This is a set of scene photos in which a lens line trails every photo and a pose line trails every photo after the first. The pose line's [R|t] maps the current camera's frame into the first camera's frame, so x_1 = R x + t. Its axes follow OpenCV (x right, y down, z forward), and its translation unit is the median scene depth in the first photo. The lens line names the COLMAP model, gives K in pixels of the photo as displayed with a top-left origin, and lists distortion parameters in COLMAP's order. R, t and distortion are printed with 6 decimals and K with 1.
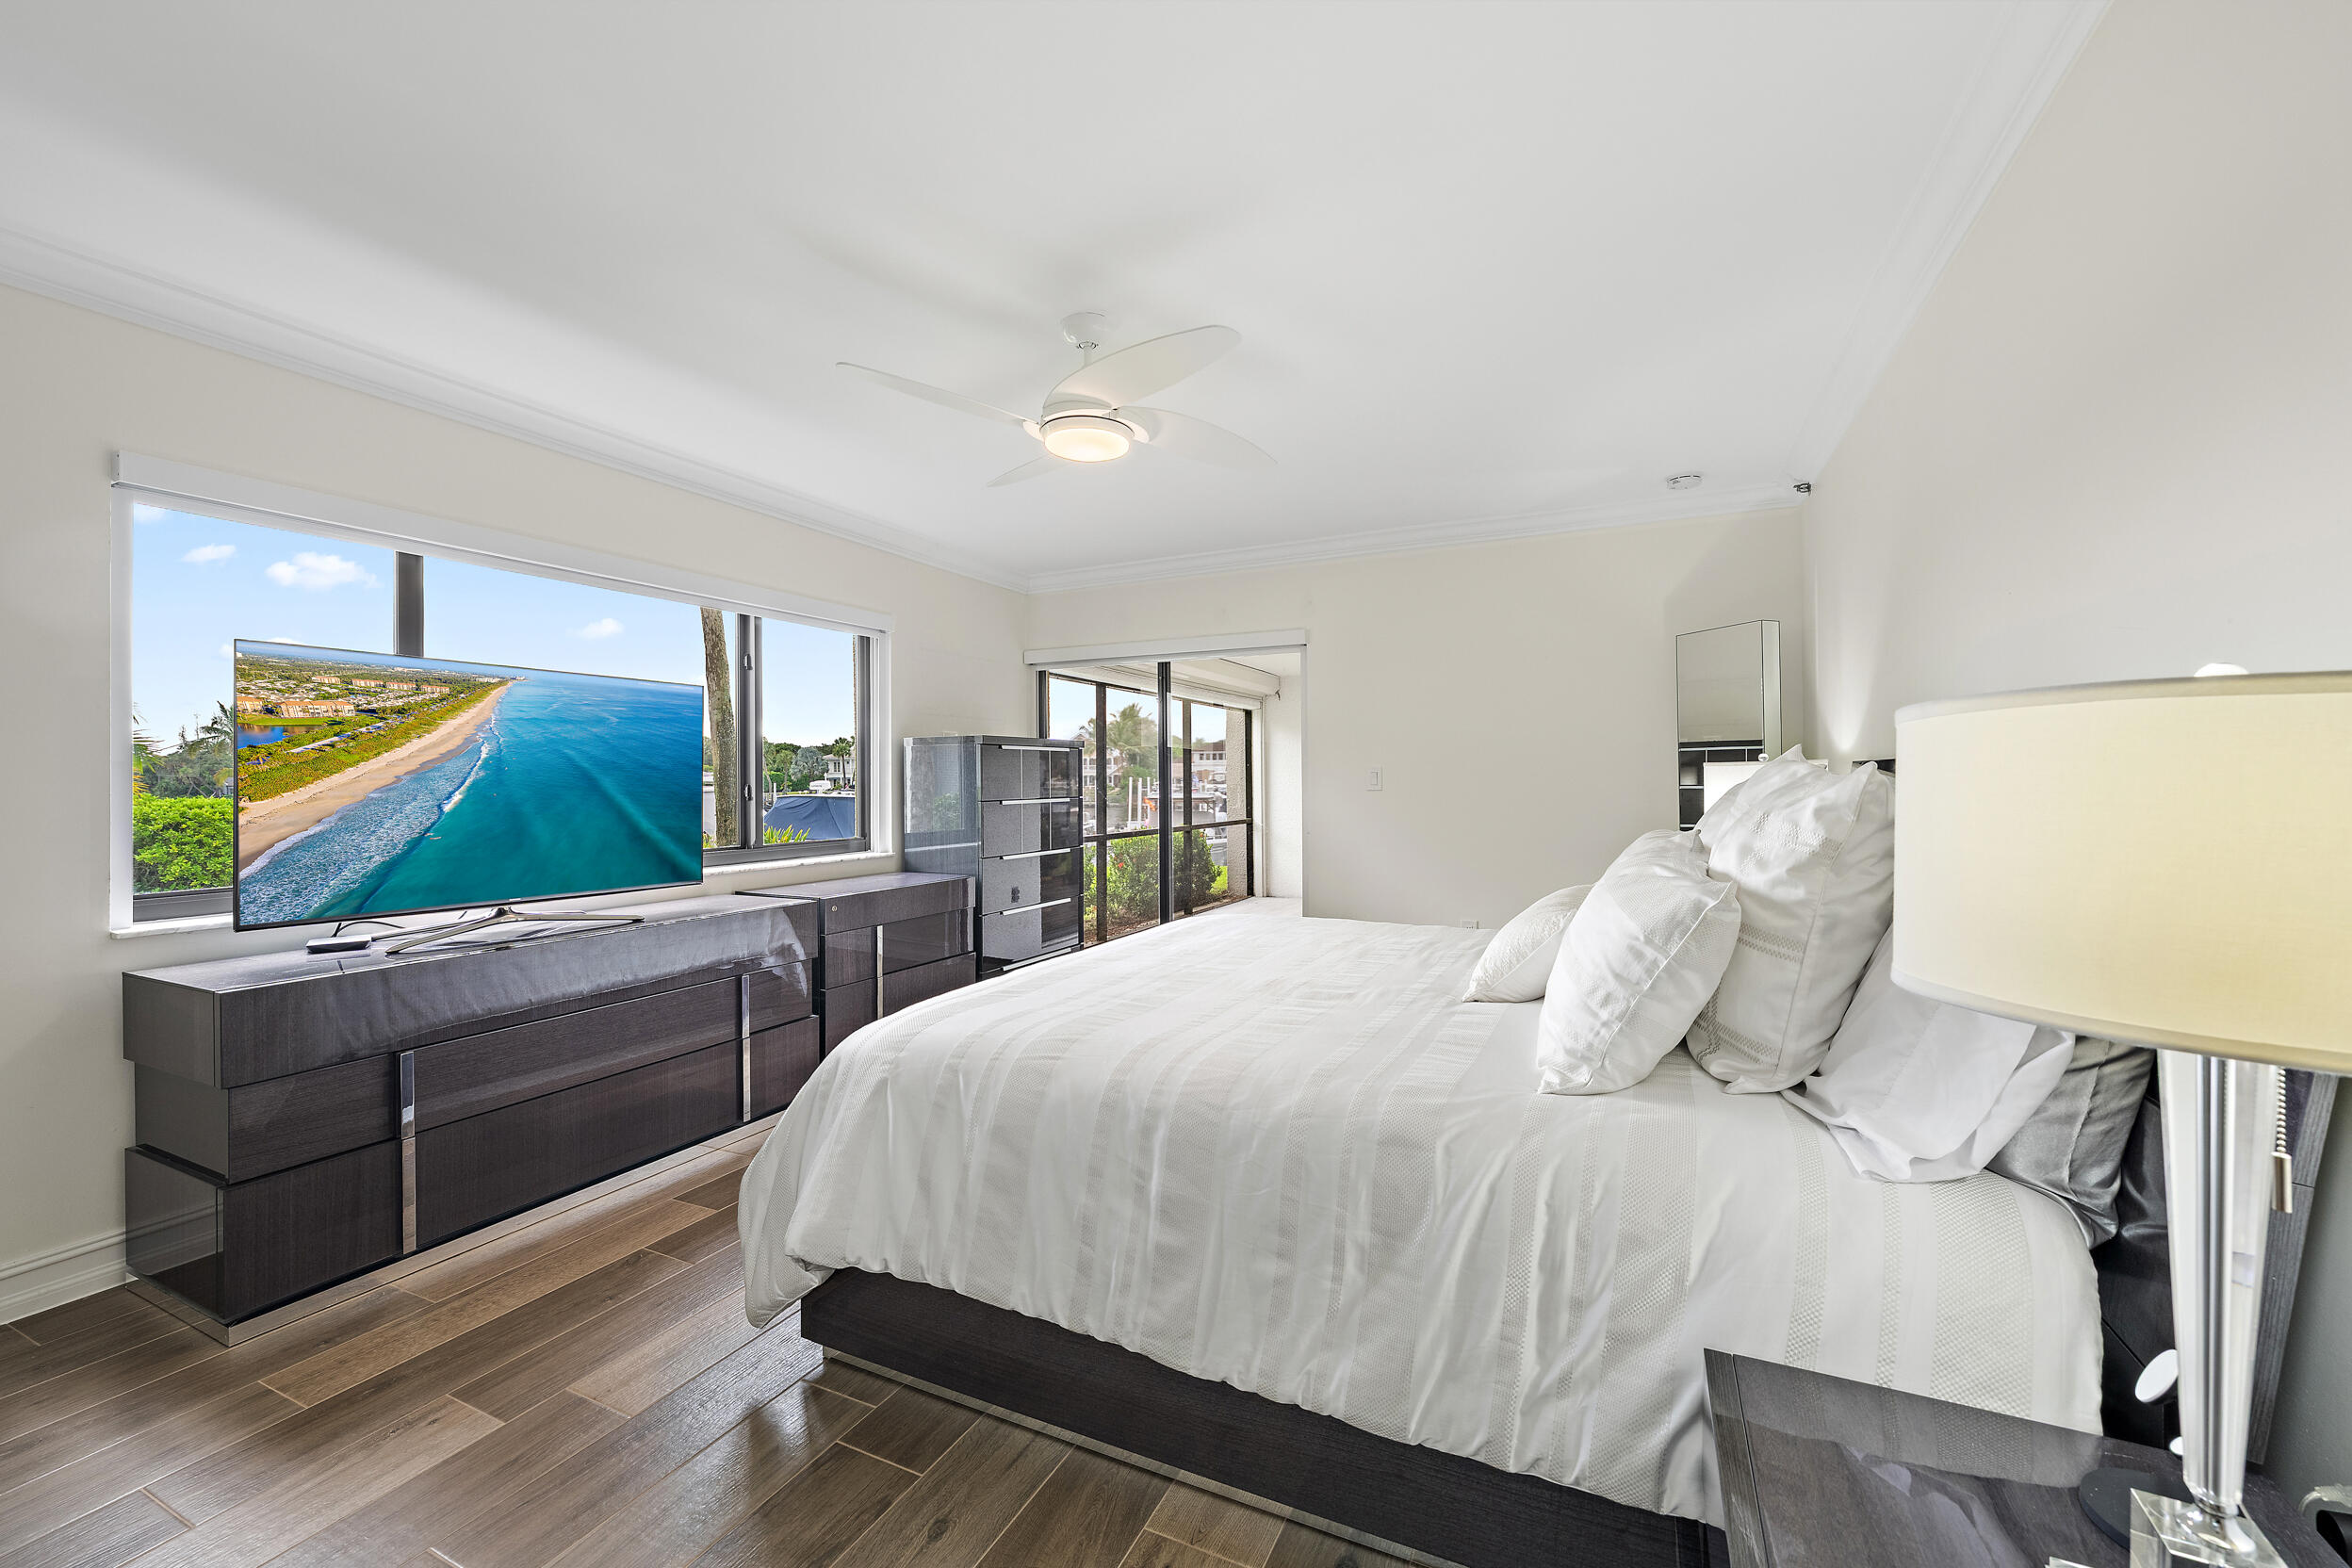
lens RADIAL K [[920.5, 0, 1162.8], [0, 920.5, 791.1], [0, 0, 1]] dist [0.002272, 0.000236]
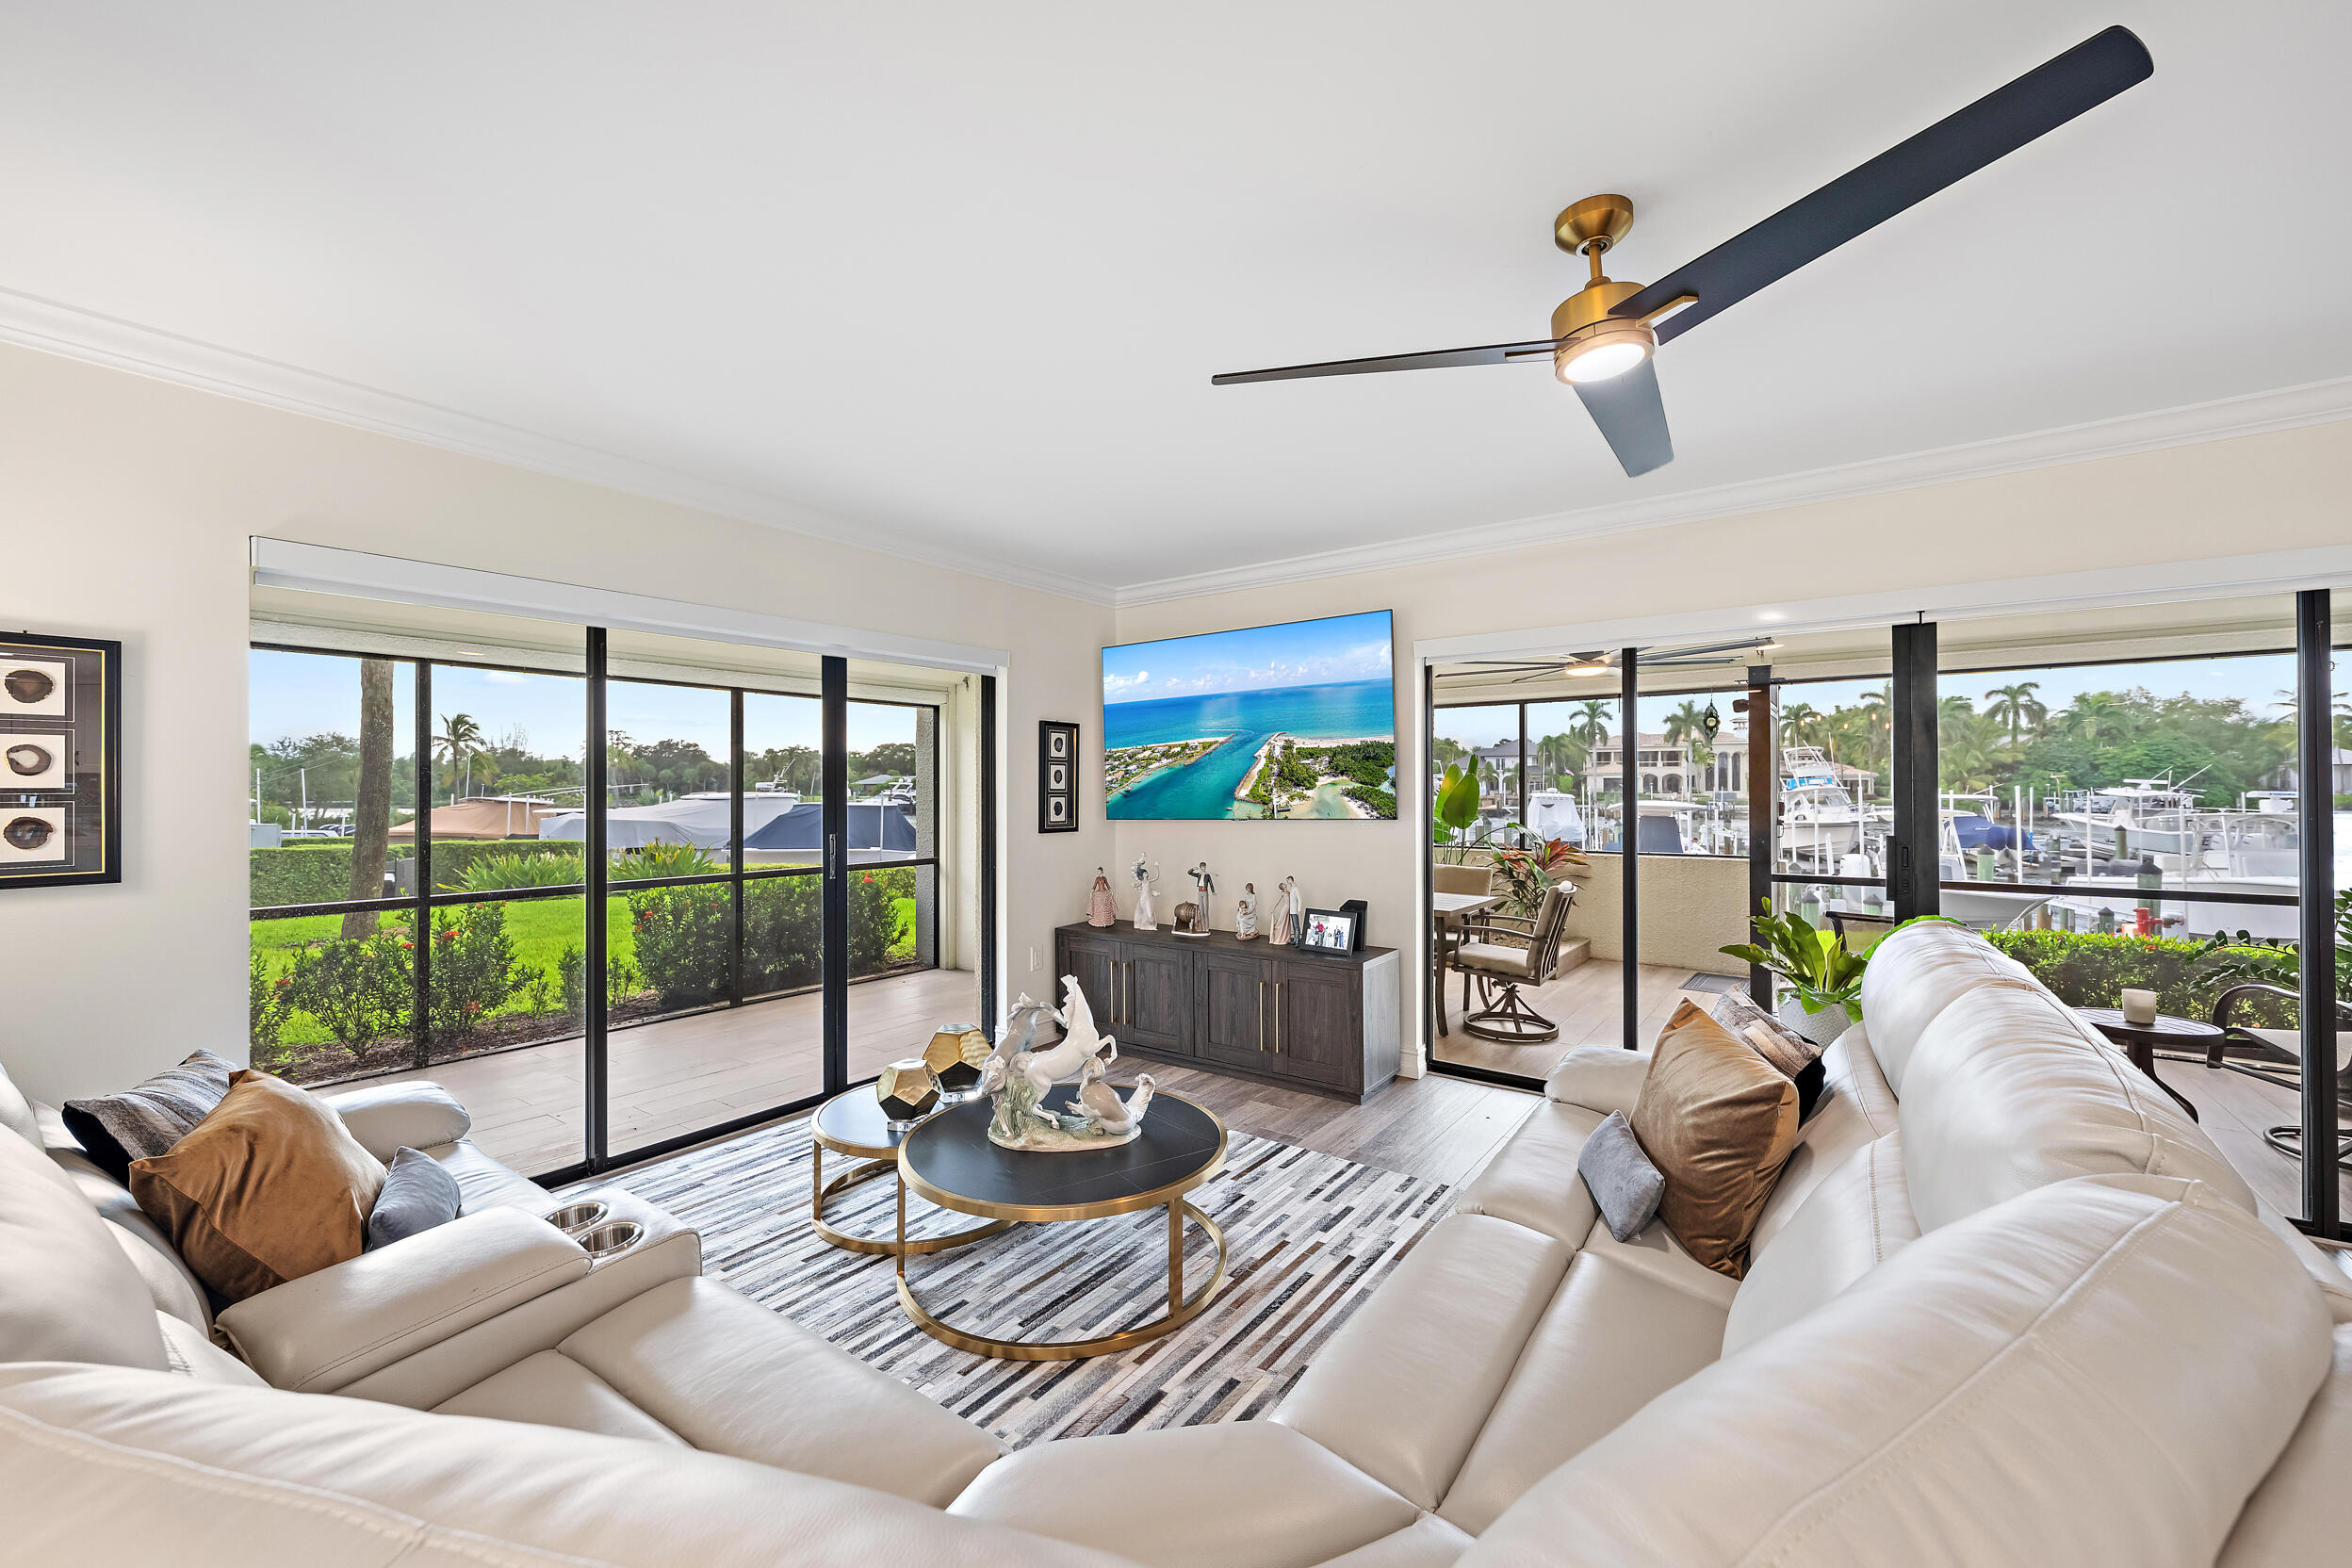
lens RADIAL K [[920.5, 0, 1184.3], [0, 920.5, 791.6], [0, 0, 1]] dist [0.002272, 0.000236]
pose [[0.983058, 0.001958, -0.183286, 0.407407], [-0.002615, 0.999991, -0.003341, -0.018449], [0.183278, 0.003764, 0.983054, 0.347029]]
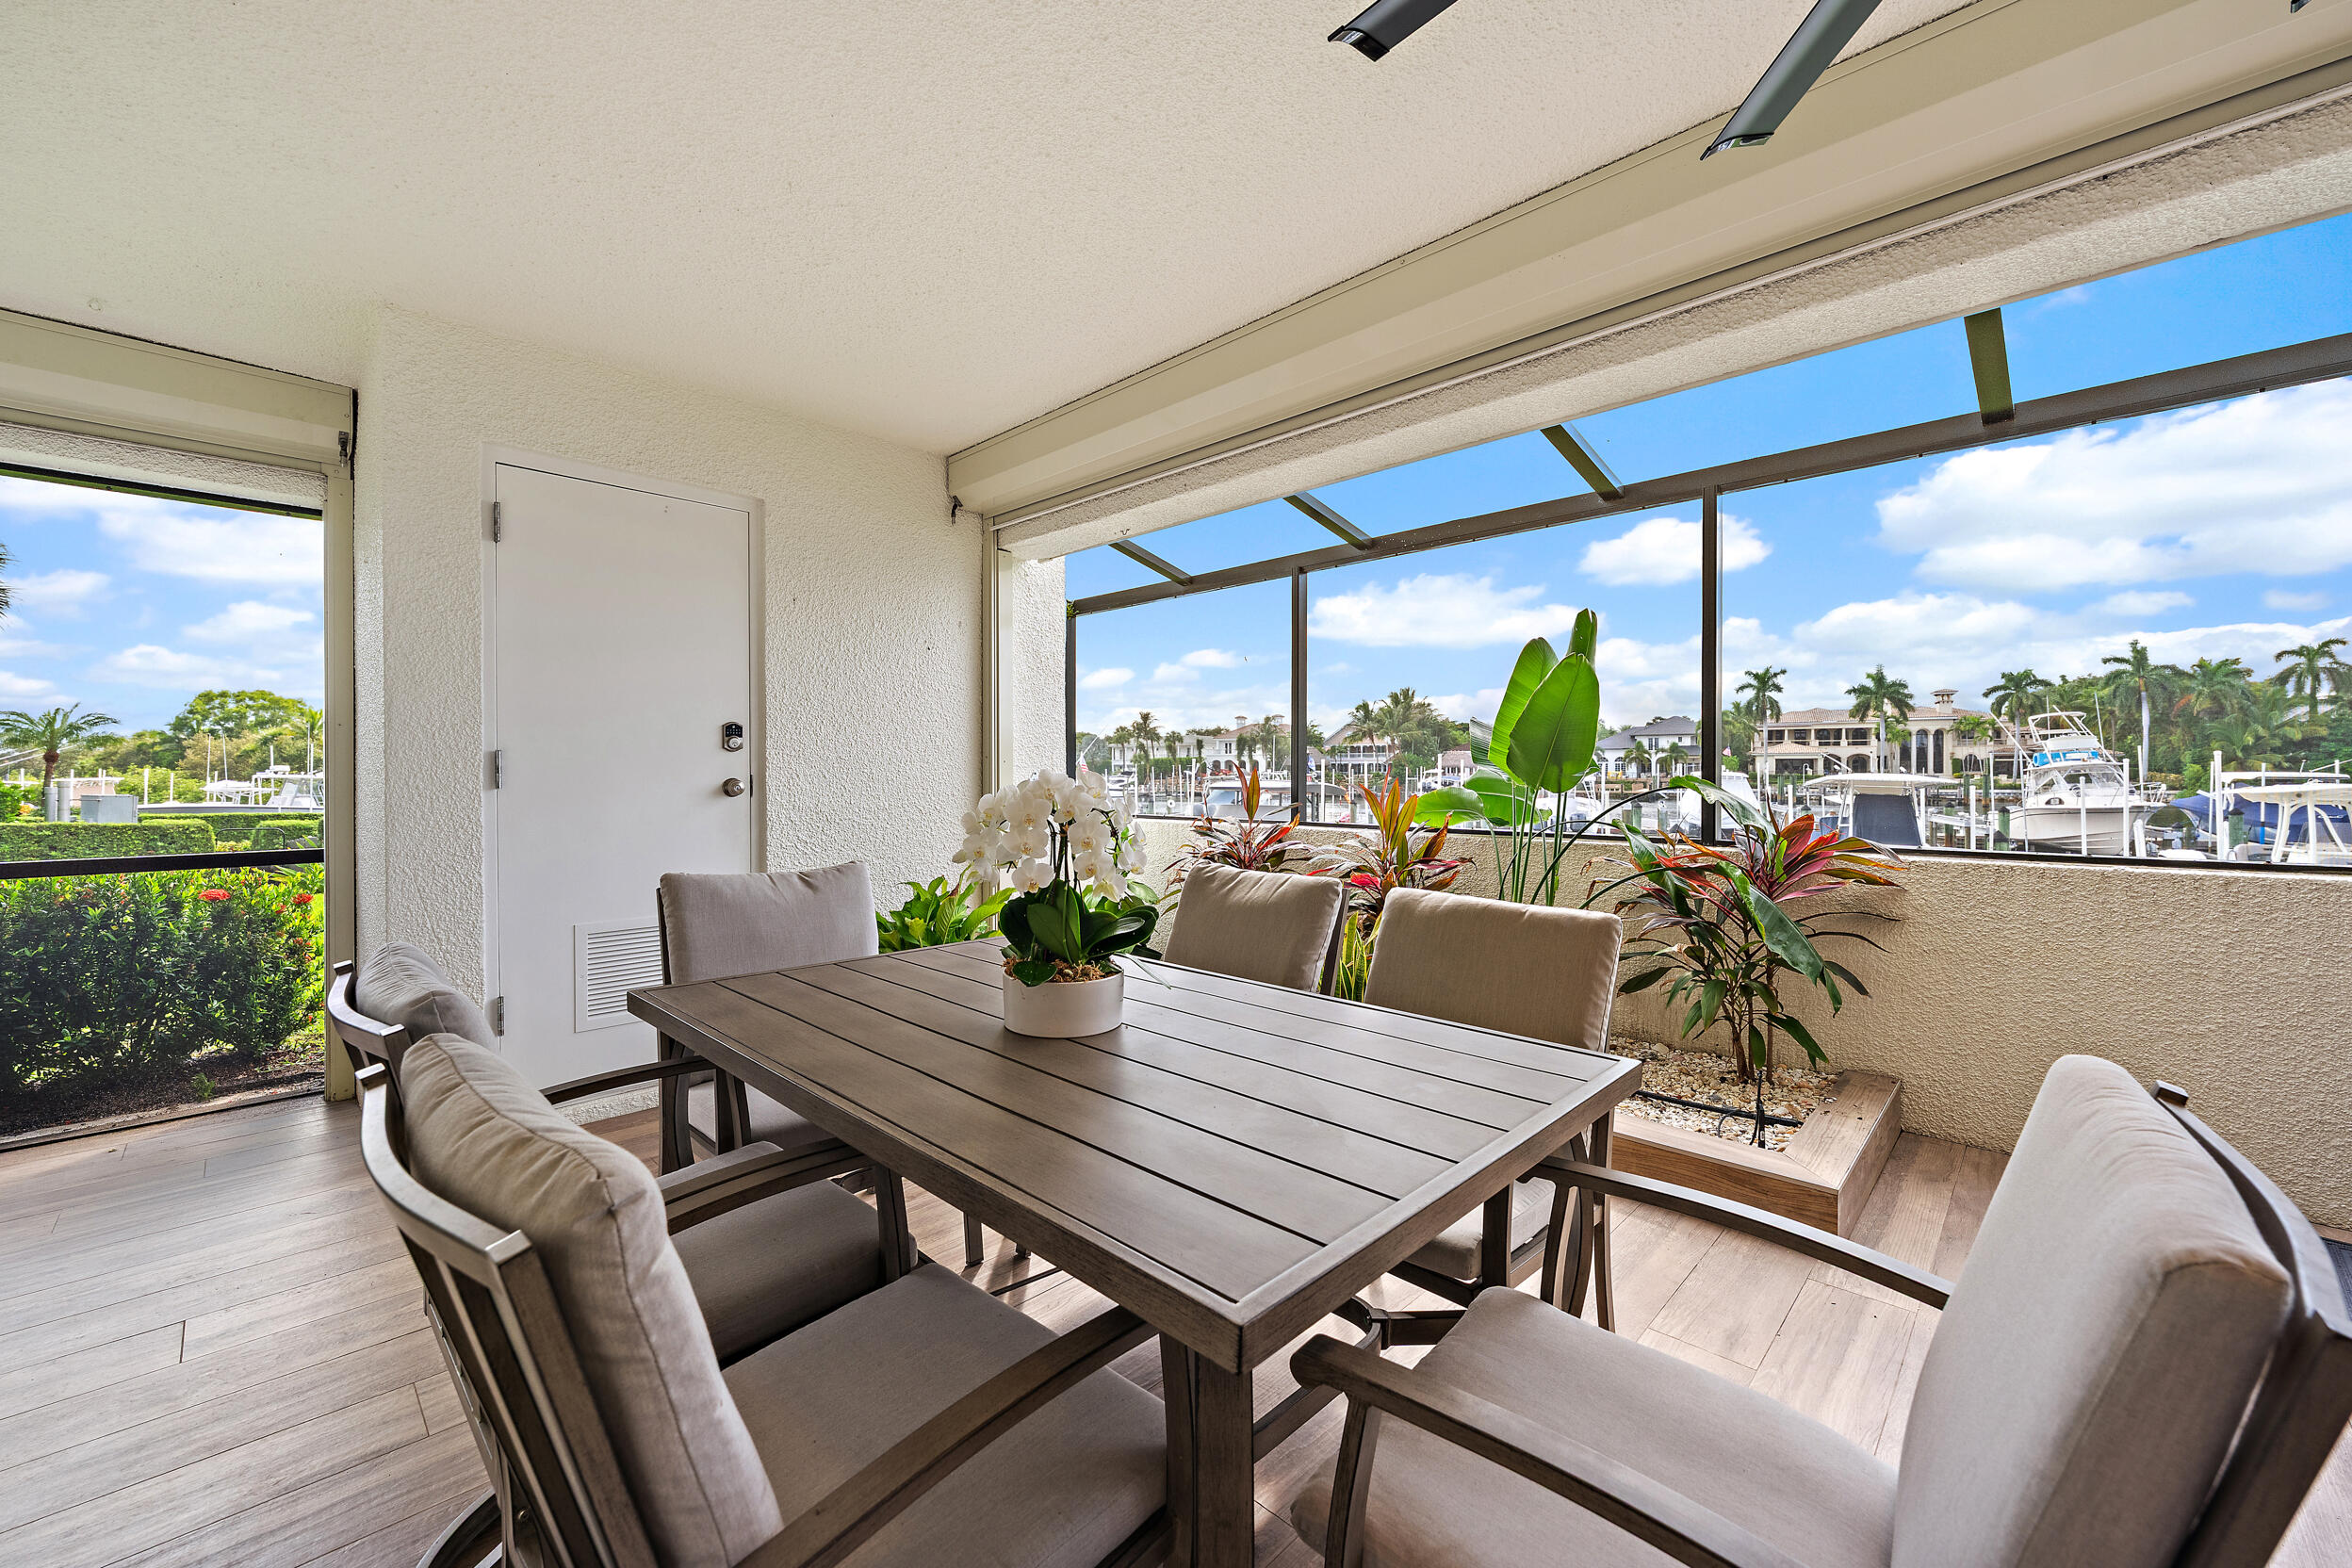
lens RADIAL K [[920.5, 0, 1194.2], [0, 920.5, 771.4], [0, 0, 1]] dist [0.002272, 0.000236]
pose [[0.950567, 0.001180, -0.310516, 0.471335], [-0.003944, 0.999958, -0.008274, 0.004418], [0.310493, 0.009090, 0.950532, 0.780439]]
